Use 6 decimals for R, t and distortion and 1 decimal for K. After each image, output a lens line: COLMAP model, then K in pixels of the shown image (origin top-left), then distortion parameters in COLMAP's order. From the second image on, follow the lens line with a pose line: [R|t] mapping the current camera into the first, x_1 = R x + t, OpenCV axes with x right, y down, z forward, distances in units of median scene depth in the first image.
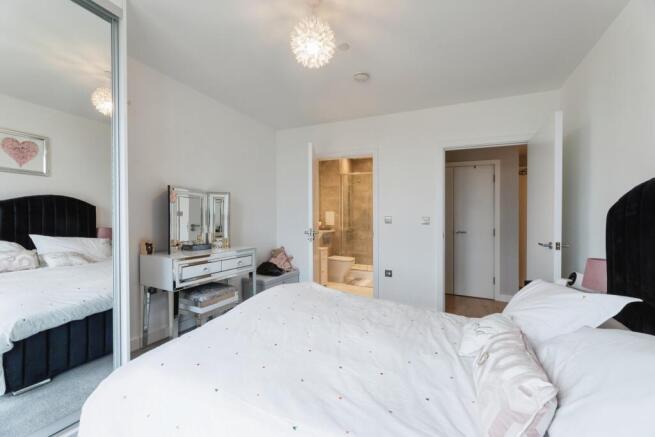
lens RADIAL K [[264.1, 0, 328.4], [0, 264.1, 220.9], [0, 0, 1]] dist [-0.003742, -0.000348]
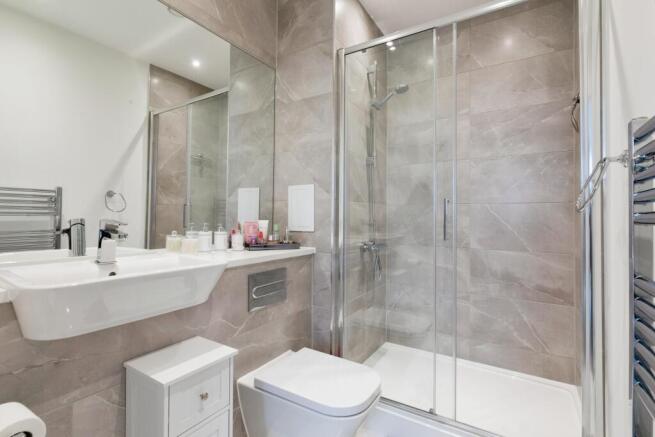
lens RADIAL K [[302.6, 0, 326.8], [0, 302.6, 216.8], [0, 0, 1]] dist [0.002473, 0.000131]
pose [[0.991836, 0.009234, -0.127188, 0.076408], [-0.008575, 0.999947, 0.005732, -0.001531], [0.127234, -0.004595, 0.991862, 0.657893]]
